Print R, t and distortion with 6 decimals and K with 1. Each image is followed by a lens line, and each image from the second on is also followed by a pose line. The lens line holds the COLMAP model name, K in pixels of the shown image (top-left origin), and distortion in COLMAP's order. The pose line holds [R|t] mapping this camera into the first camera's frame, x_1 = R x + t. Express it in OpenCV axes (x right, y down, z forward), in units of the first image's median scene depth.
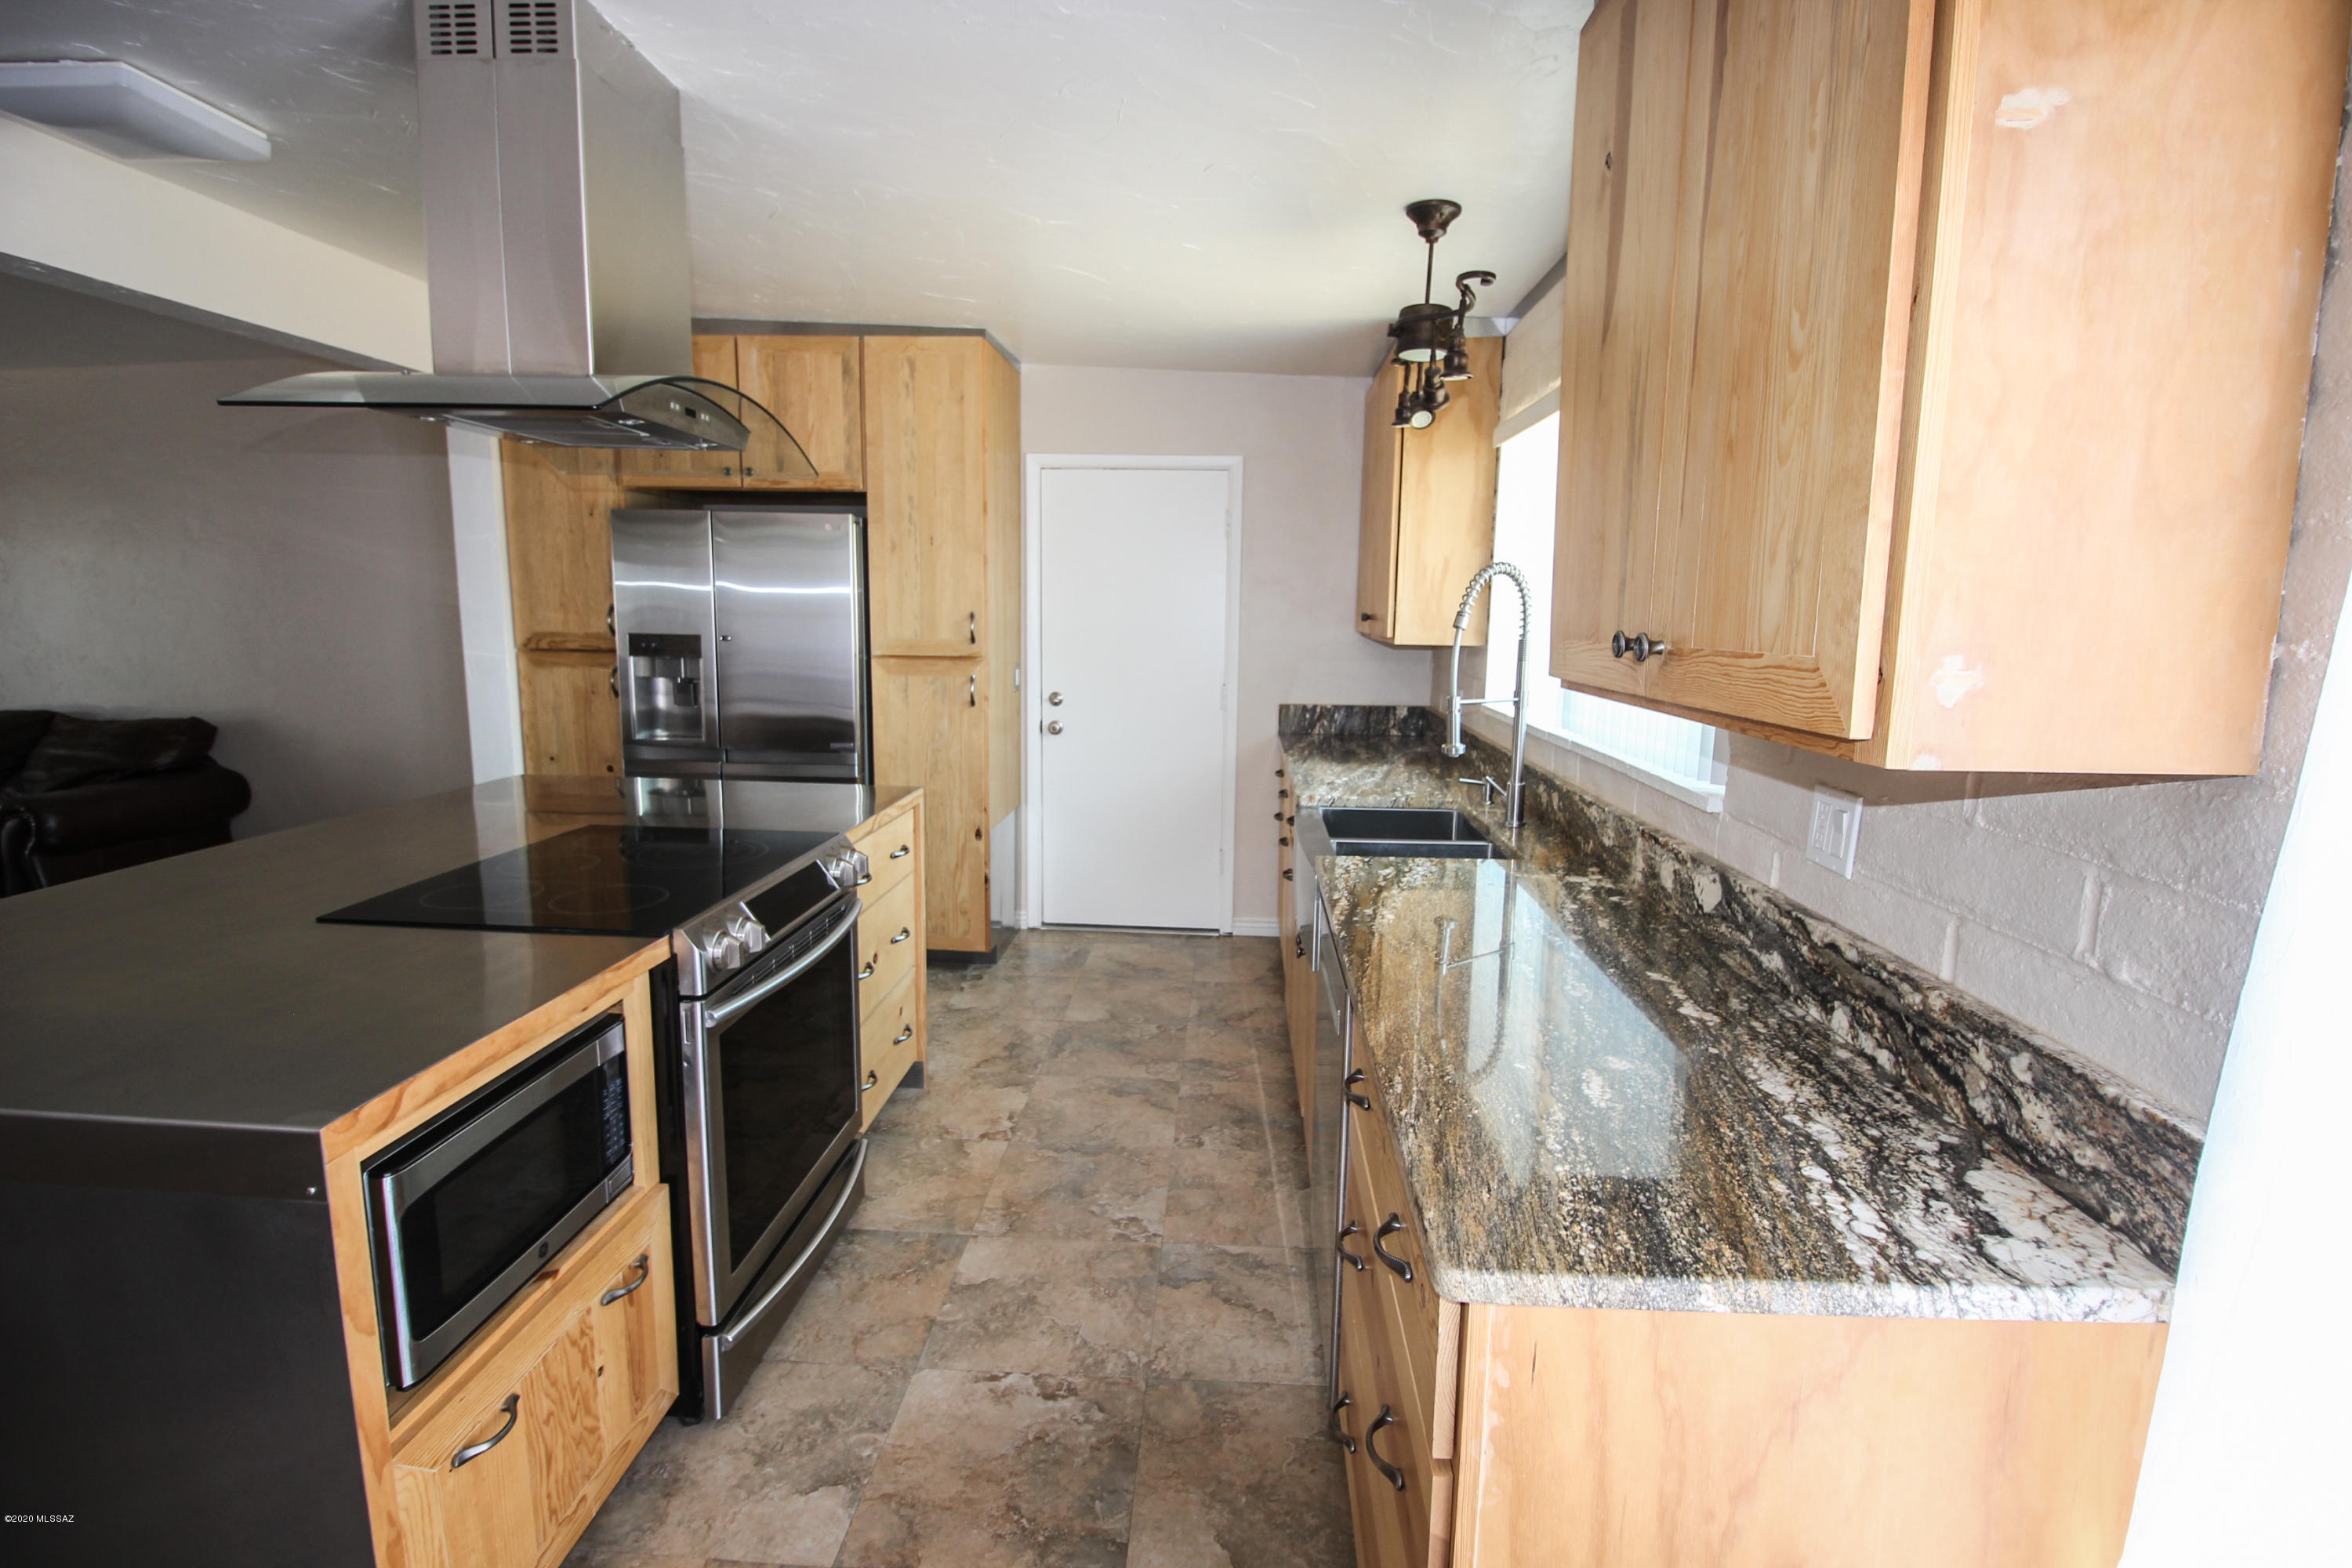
lens RADIAL K [[1096.2, 0, 1187.9], [0, 1096.2, 768.0], [0, 0, 1]] dist [0.000969, -0.013394]
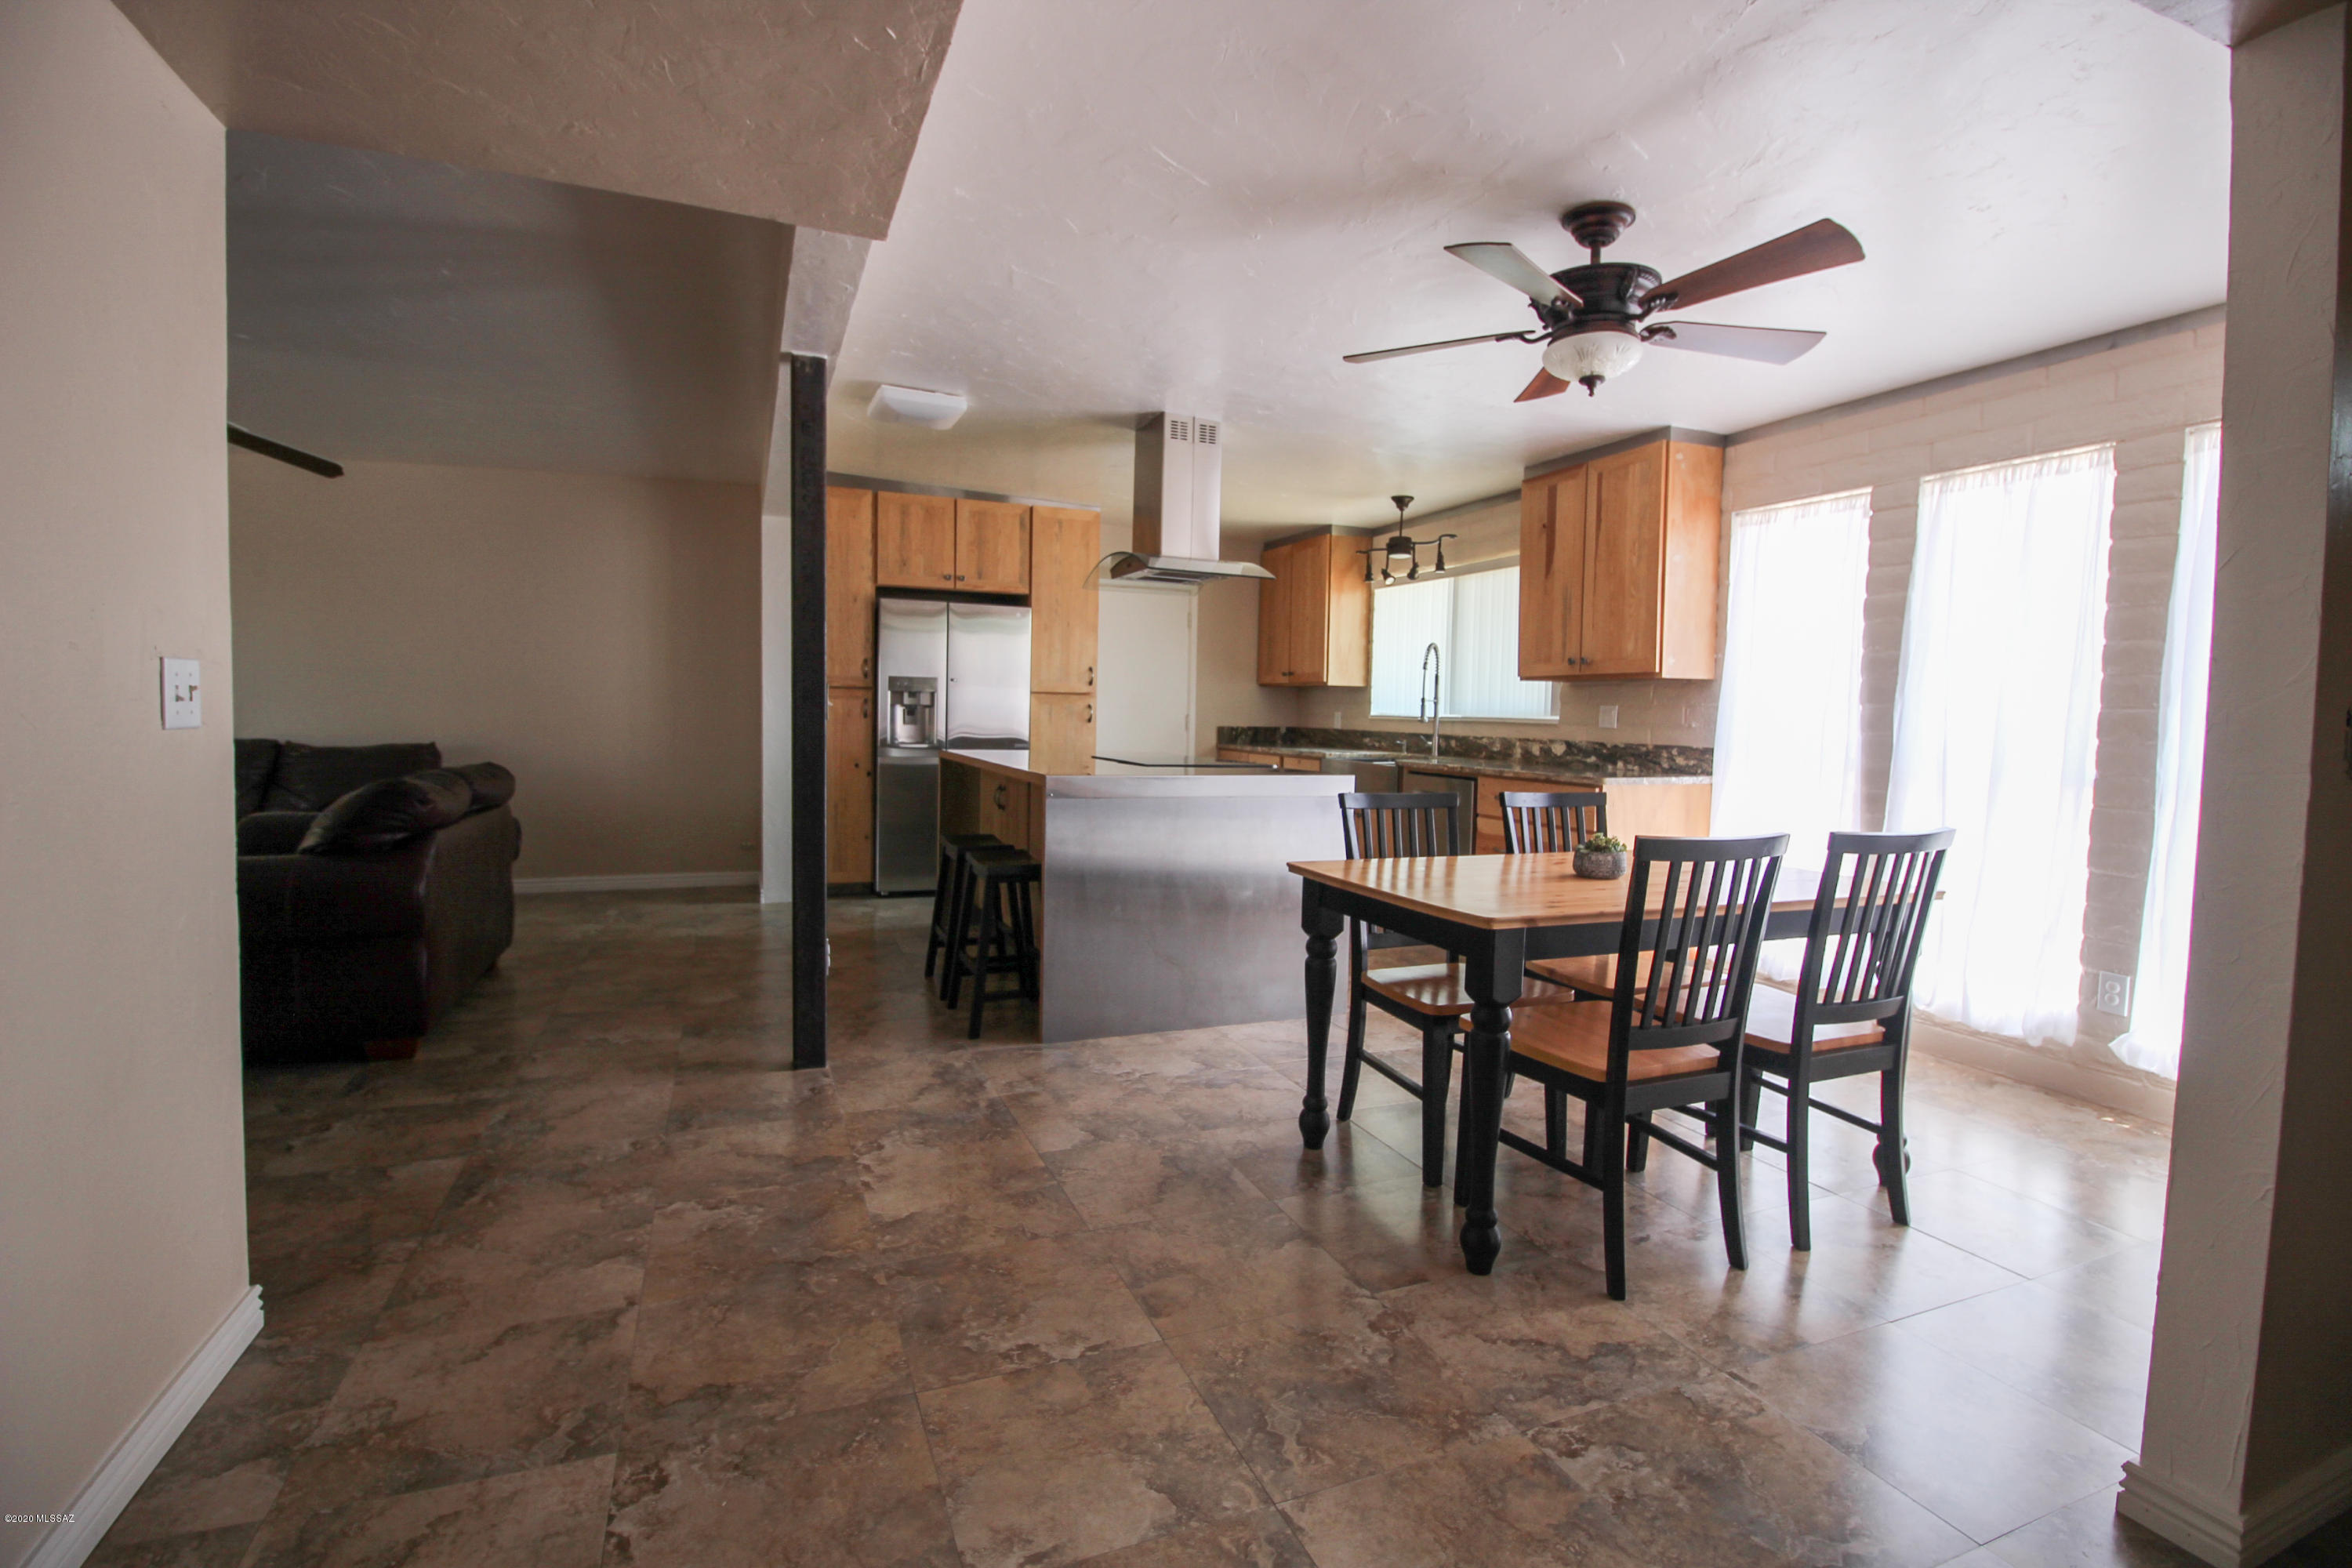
lens RADIAL K [[1096.2, 0, 1187.9], [0, 1096.2, 768.0], [0, 0, 1]] dist [0.000969, -0.013394]
pose [[0.905645, -0.020943, 0.423519, -0.805303], [0.057060, 0.995715, -0.072777, 0.150798], [-0.420180, 0.090076, 0.902959, -0.604697]]
